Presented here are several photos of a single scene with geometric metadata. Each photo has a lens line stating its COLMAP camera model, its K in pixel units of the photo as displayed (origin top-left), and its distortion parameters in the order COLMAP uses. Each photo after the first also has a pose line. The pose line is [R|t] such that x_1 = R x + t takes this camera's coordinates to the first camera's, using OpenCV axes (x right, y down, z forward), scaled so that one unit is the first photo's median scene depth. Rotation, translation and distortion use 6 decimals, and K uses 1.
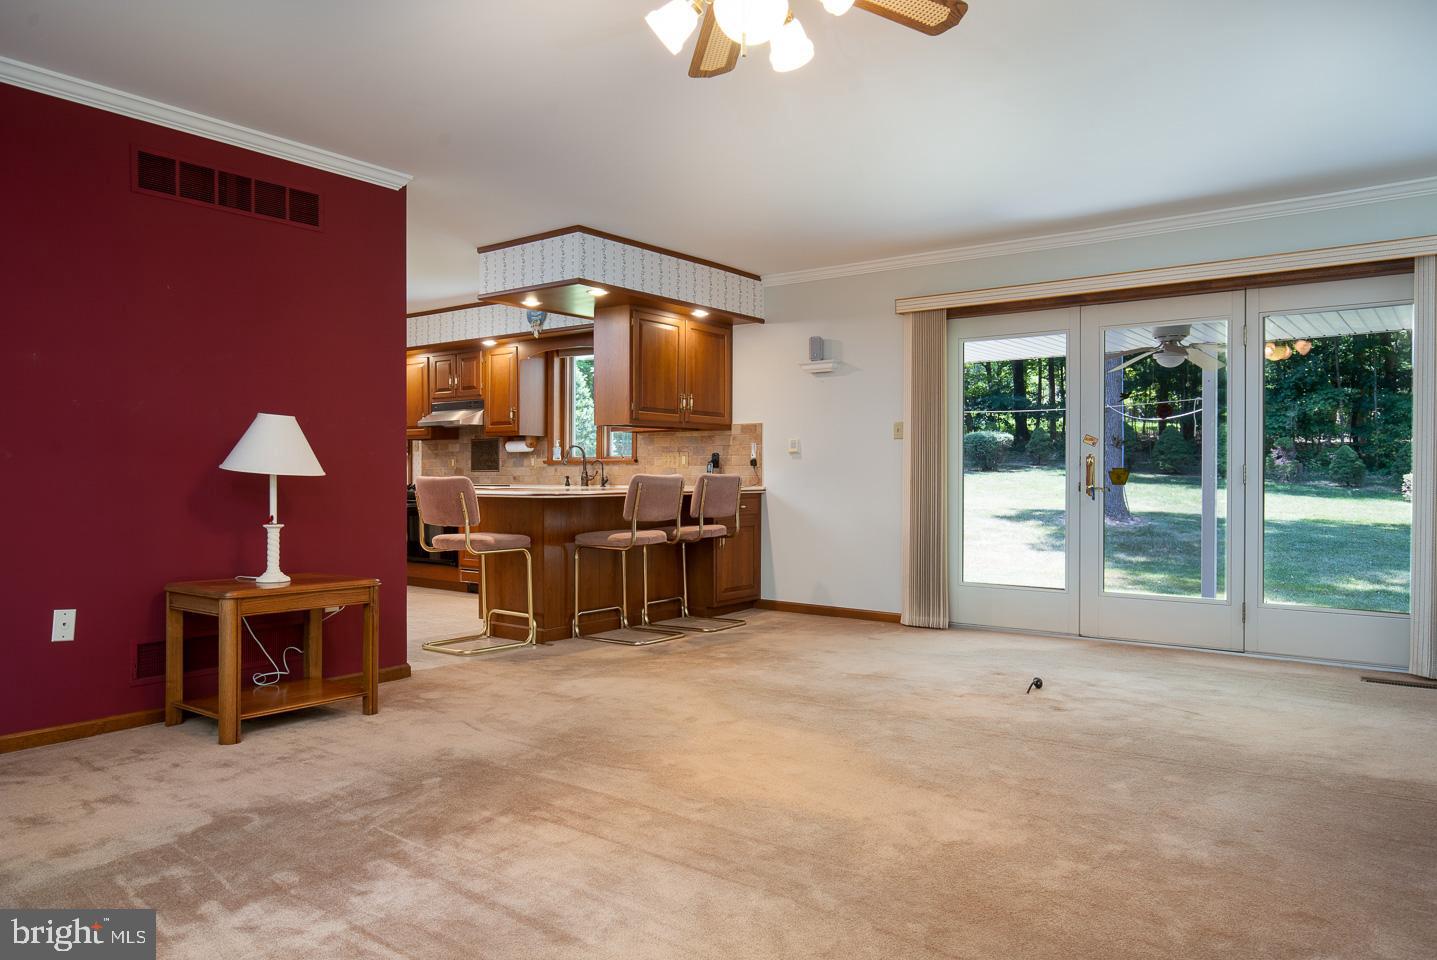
lens RADIAL K [[949.5, 0, 718.5], [0, 949.5, 480.0], [0, 0, 1]] dist [0.002072, -0.001470]
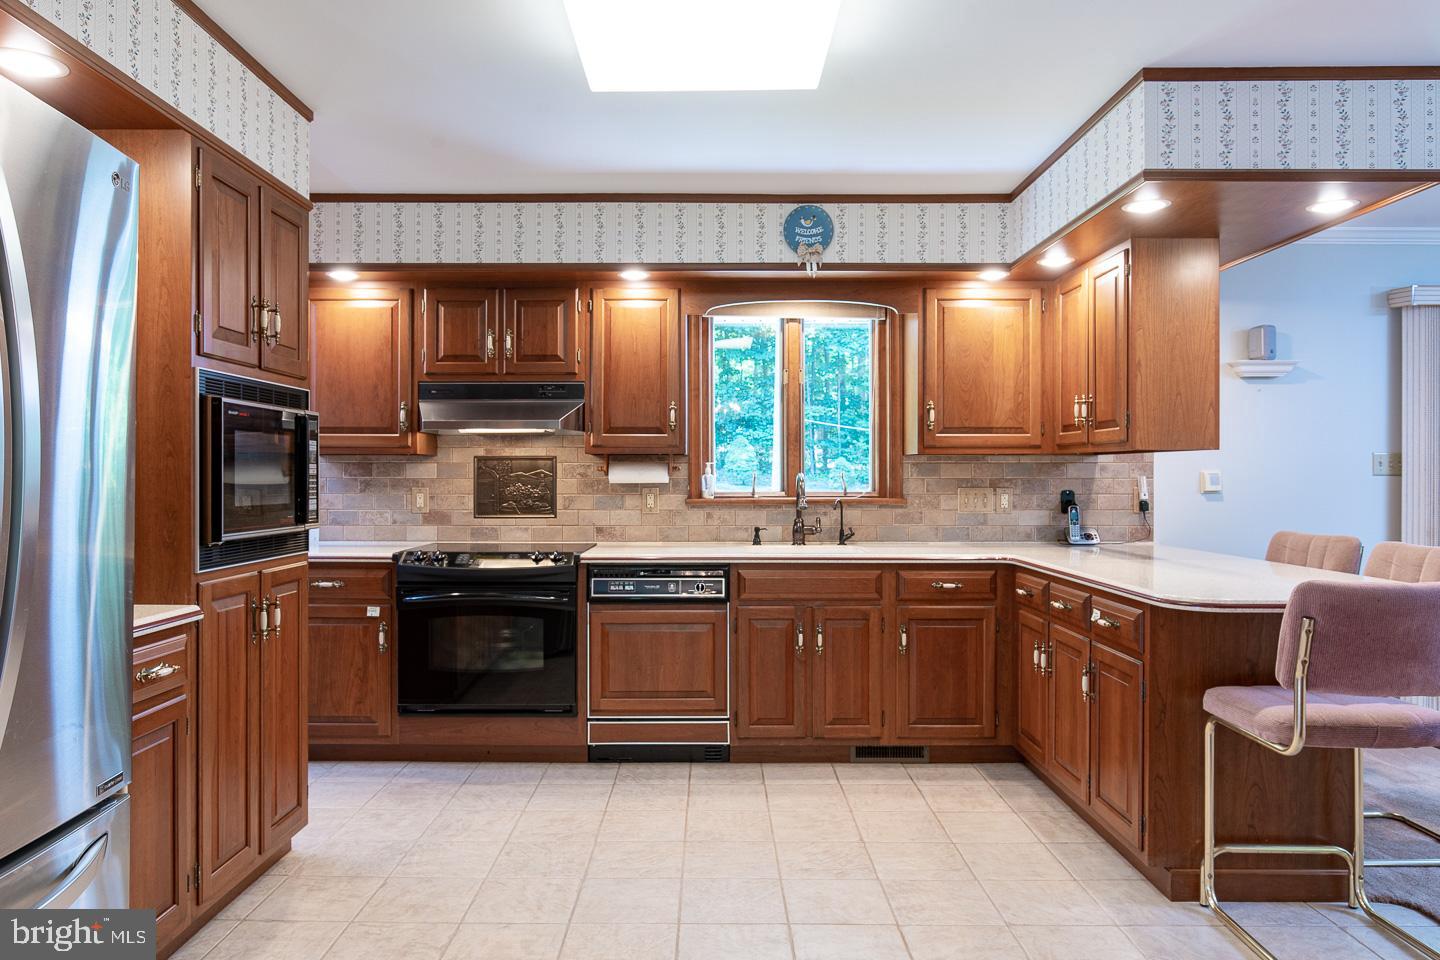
lens RADIAL K [[951.5, 0, 720.0], [0, 951.5, 480.0], [0, 0, 1]] dist [0.002072, -0.001470]
pose [[0.800157, -0.001999, 0.599787, -0.527367], [0.003397, 0.999994, -0.001199, -0.032259], [-0.599781, 0.002997, 0.800159, 0.569572]]
